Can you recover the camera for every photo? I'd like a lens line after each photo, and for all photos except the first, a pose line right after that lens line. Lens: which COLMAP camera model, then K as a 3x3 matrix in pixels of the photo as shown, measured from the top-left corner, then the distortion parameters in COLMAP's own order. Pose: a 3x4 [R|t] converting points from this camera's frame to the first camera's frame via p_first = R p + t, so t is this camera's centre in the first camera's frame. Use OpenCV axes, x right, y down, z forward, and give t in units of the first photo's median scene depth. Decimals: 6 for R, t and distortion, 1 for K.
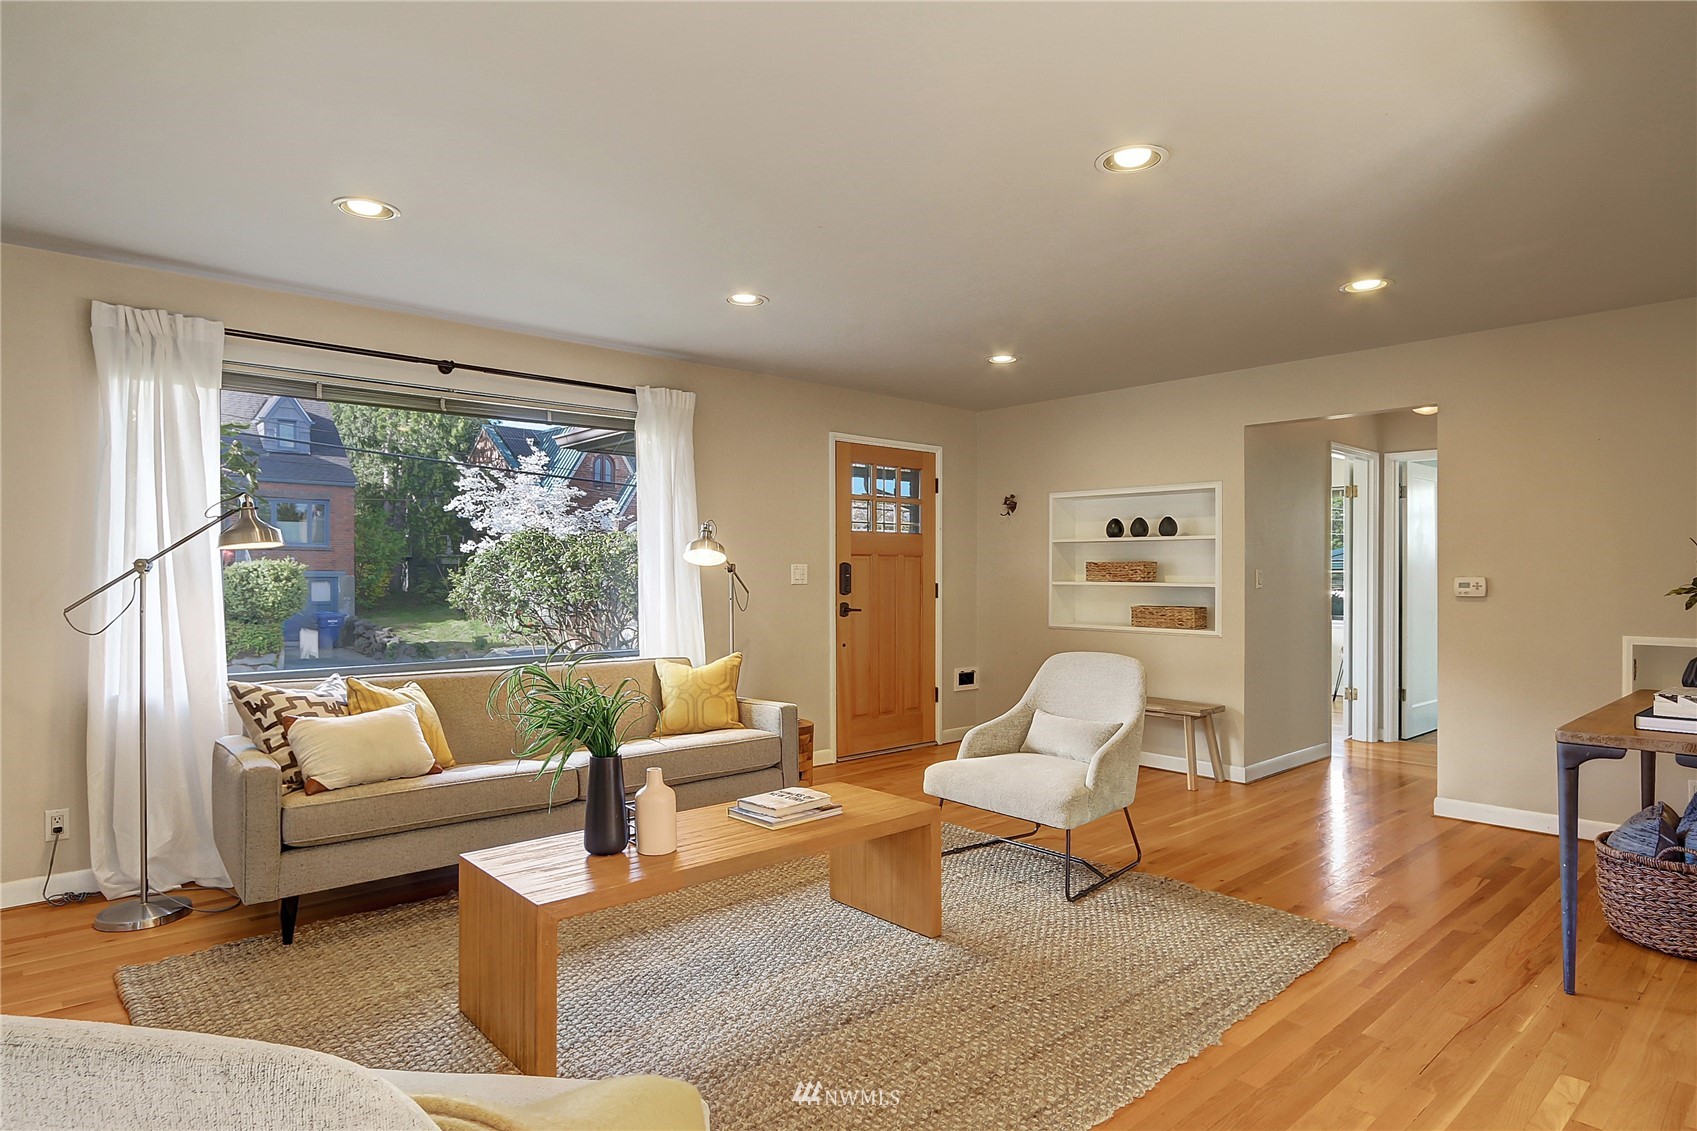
lens RADIAL K [[935.8, 0, 861.2], [0, 935.8, 566.8], [0, 0, 1]] dist [0.001981, -0.001243]
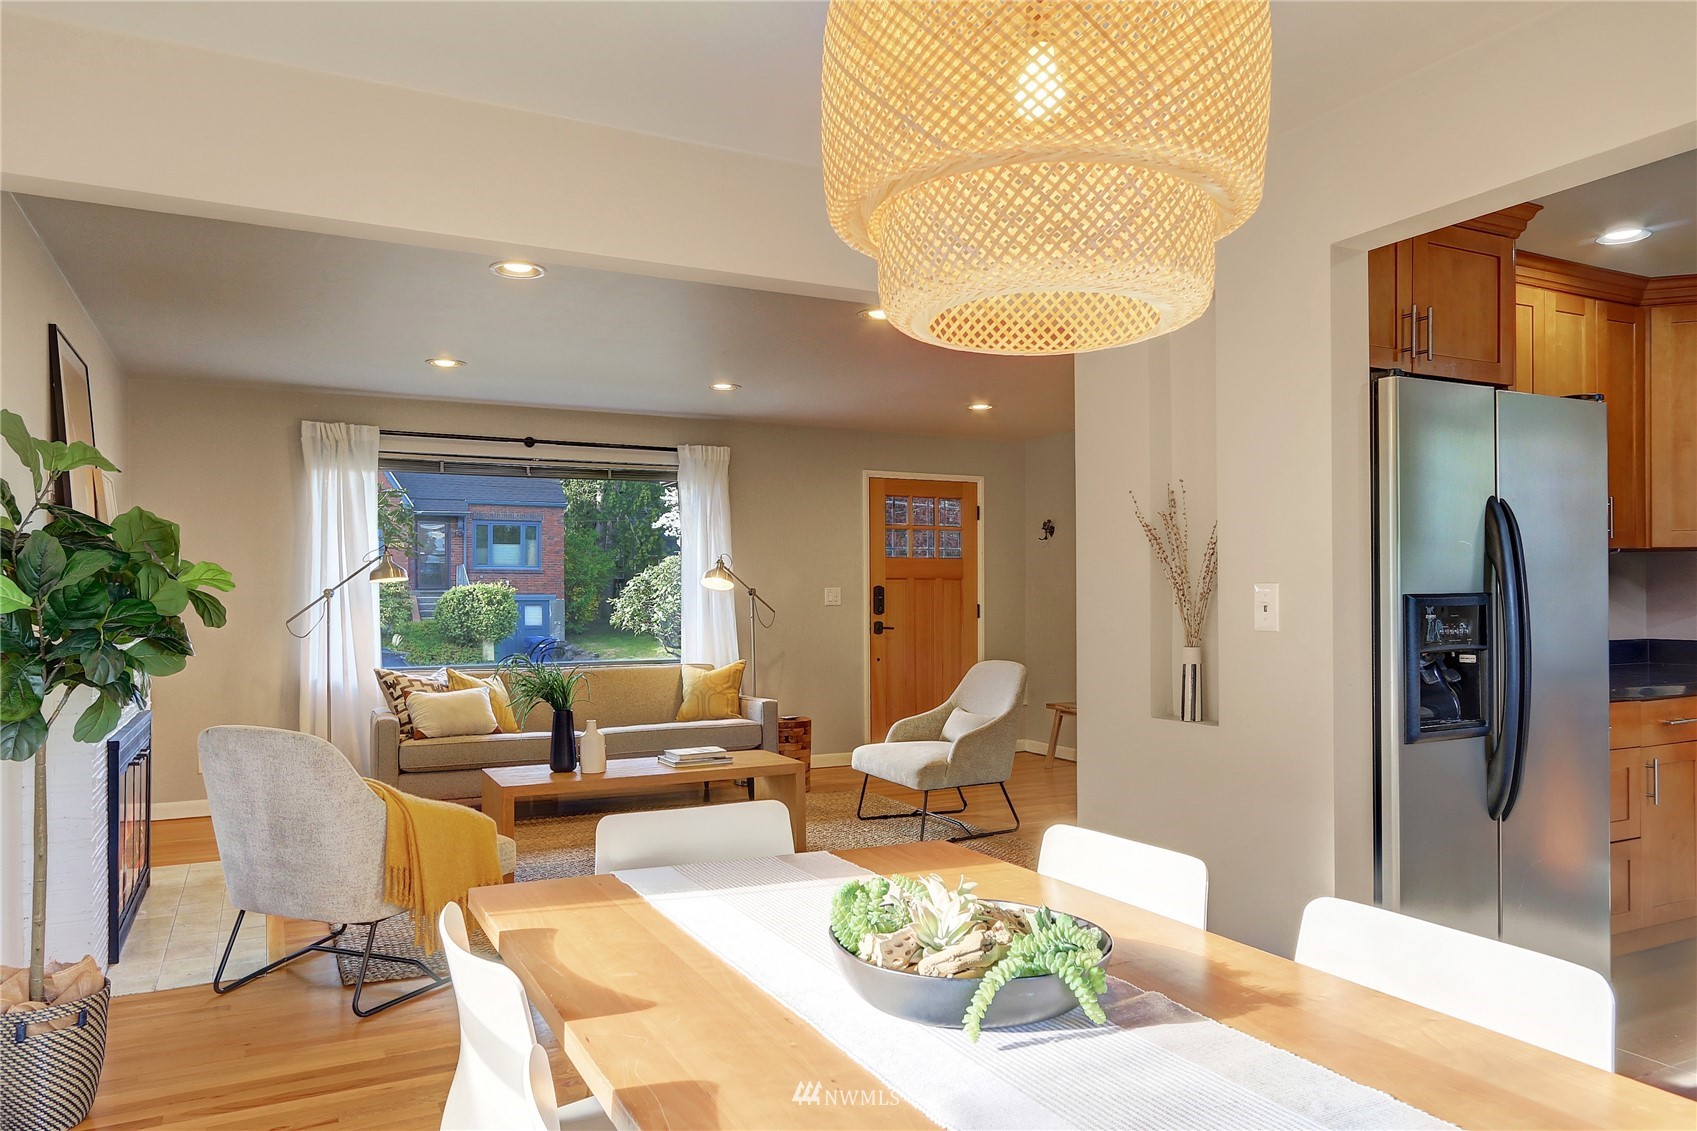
lens RADIAL K [[1137.0, 0, 840.6], [0, 1137.0, 575.2], [0, 0, 1]] dist [0.007071, 0.000985]
pose [[0.963300, -0.009022, -0.268274, 0.420197], [0.006337, 0.999921, -0.010871, -0.003700], [0.268351, 0.008772, 0.963281, -0.445016]]
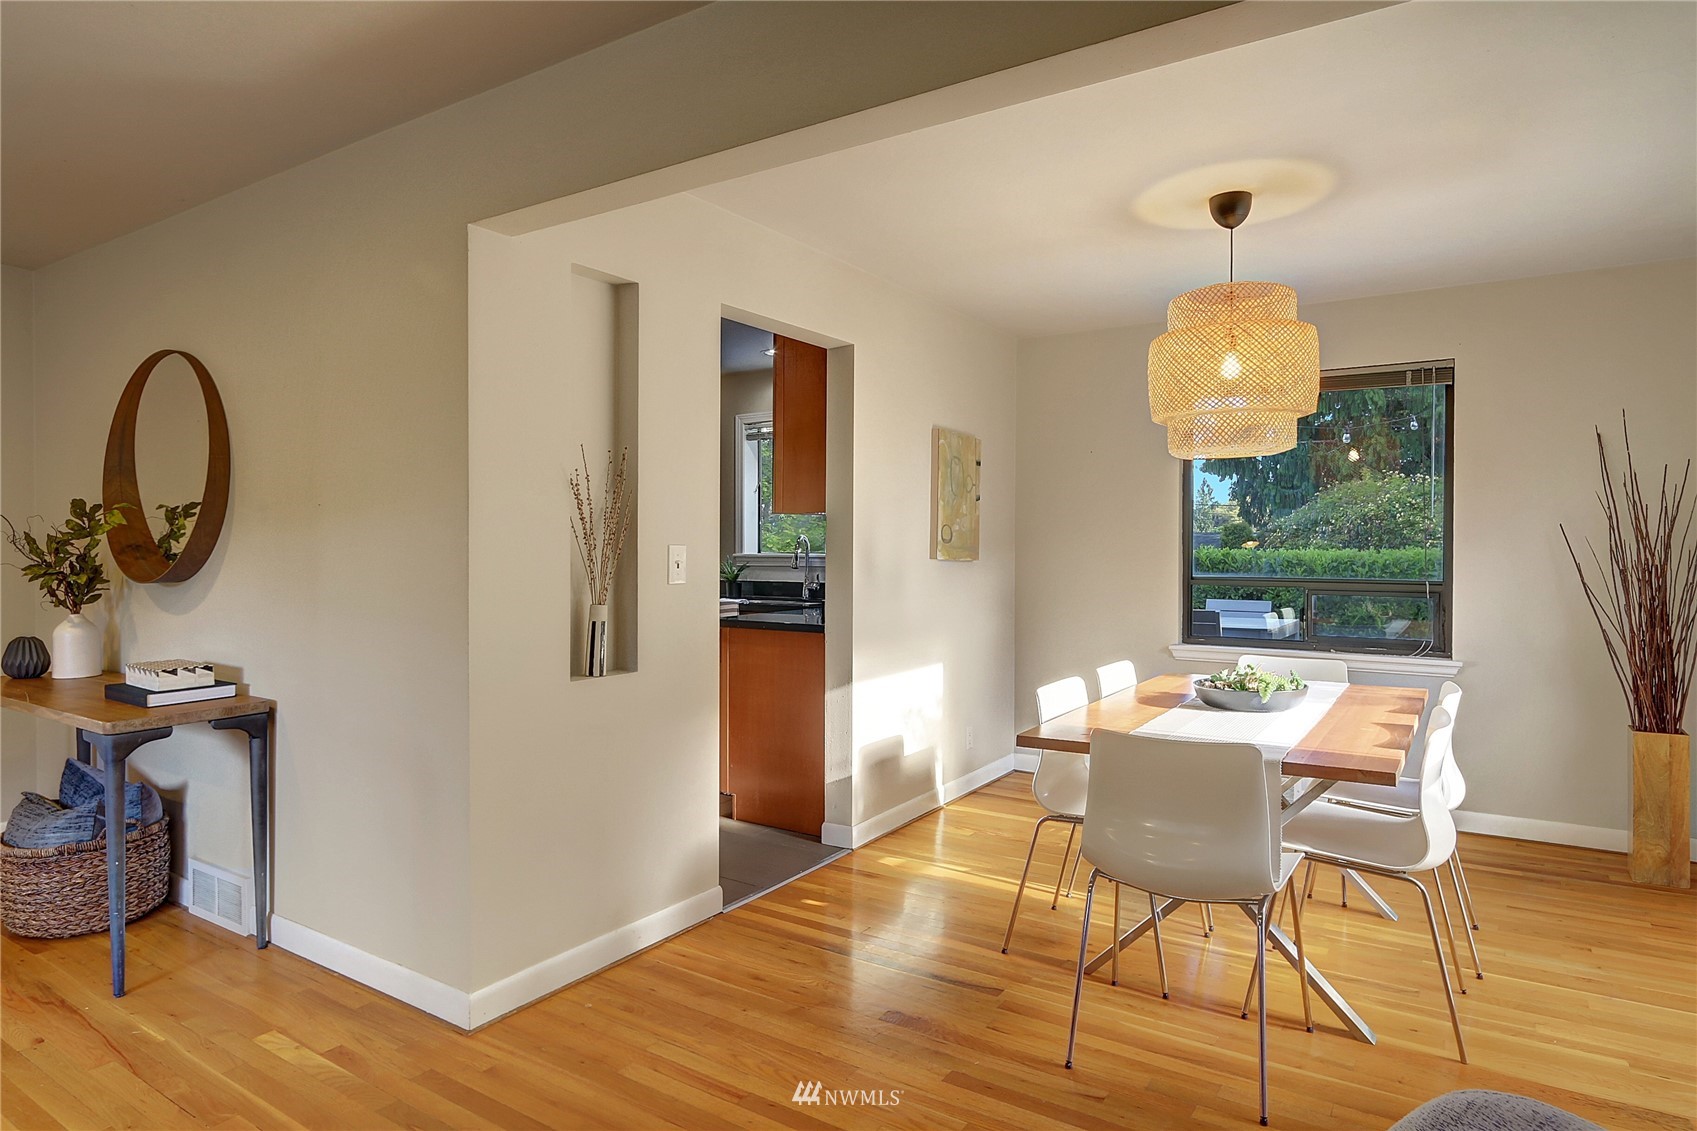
lens RADIAL K [[986.9, 0, 854.1], [0, 986.9, 558.8], [0, 0, 1]] dist [-0.016589, 0.008280]
pose [[-0.249165, -0.015814, 0.968332, -0.236432], [-0.009033, 0.999861, 0.014004, -0.006558], [-0.968419, -0.005258, -0.249273, 0.319703]]
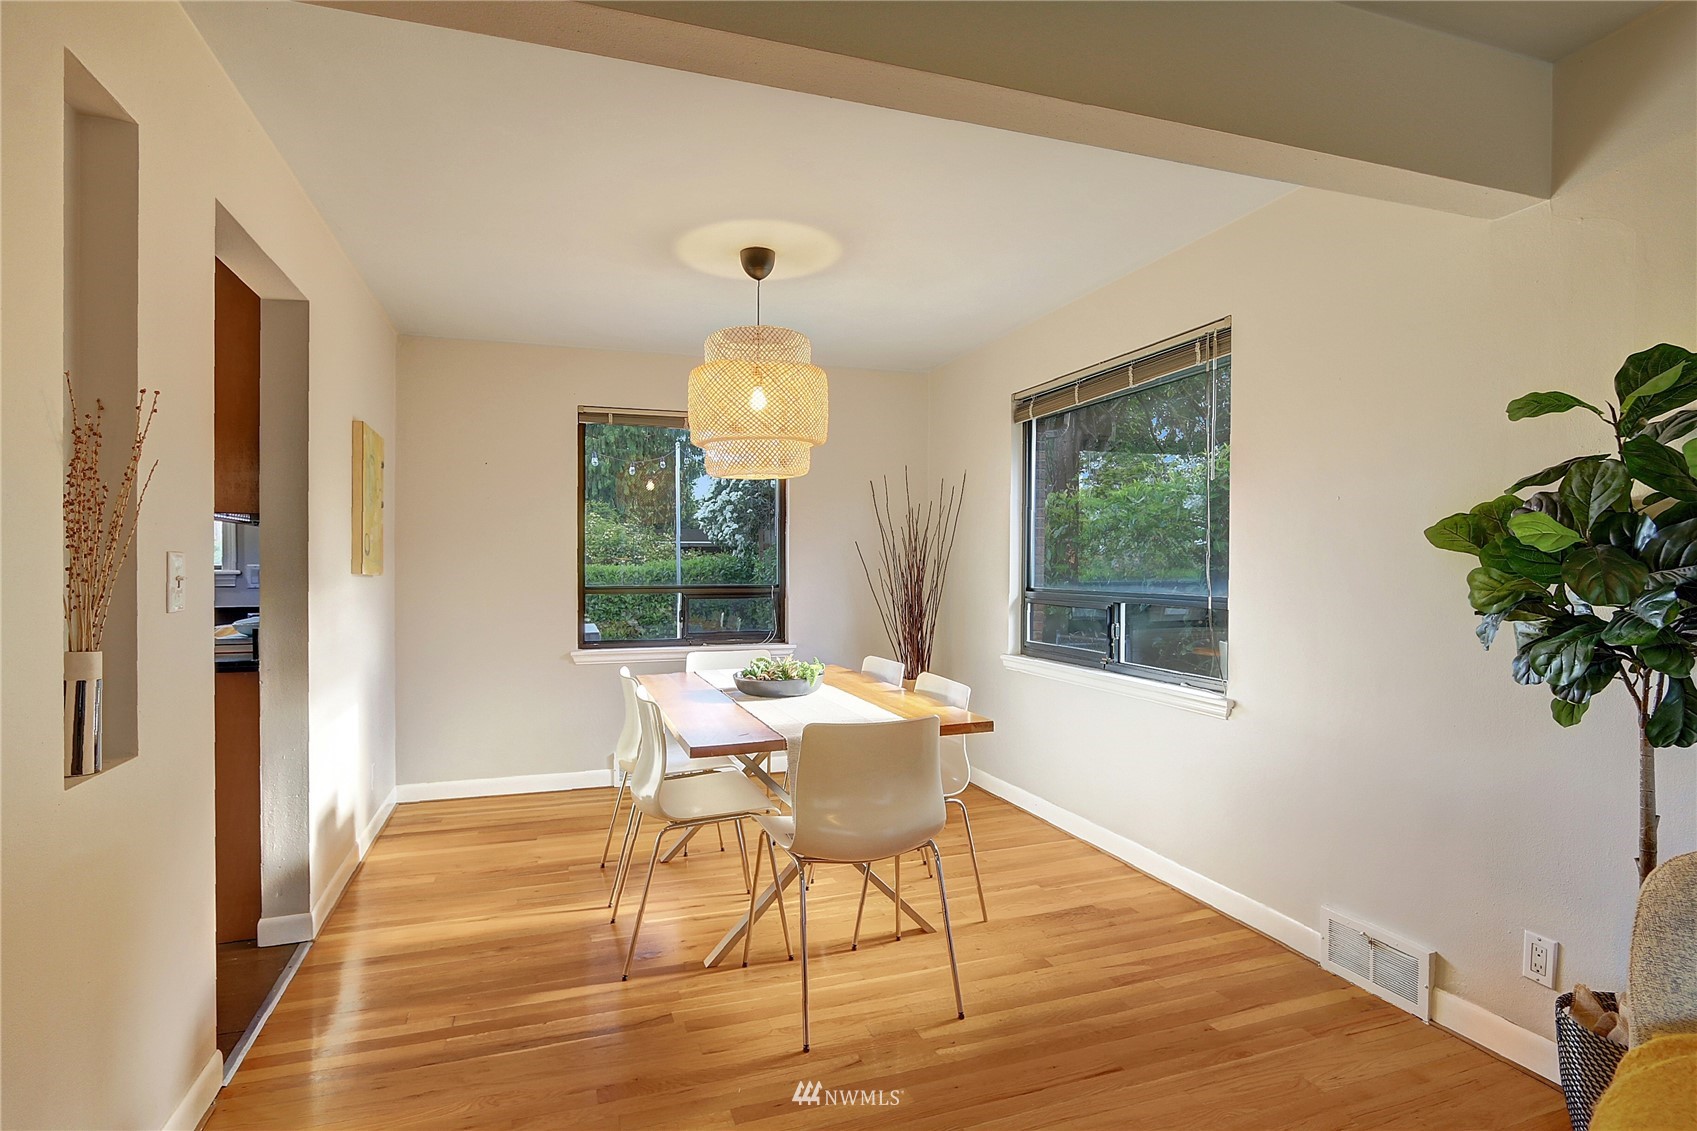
lens RADIAL K [[864.0, 0, 843.9], [0, 864.0, 568.2], [0, 0, 1]] dist [-0.022740, -0.000995]
pose [[-0.921496, -0.000833, 0.388387, 0.034418], [-0.000620, 1.000000, 0.000674, 0.001534], [-0.388388, 0.000380, -0.921496, 0.510066]]
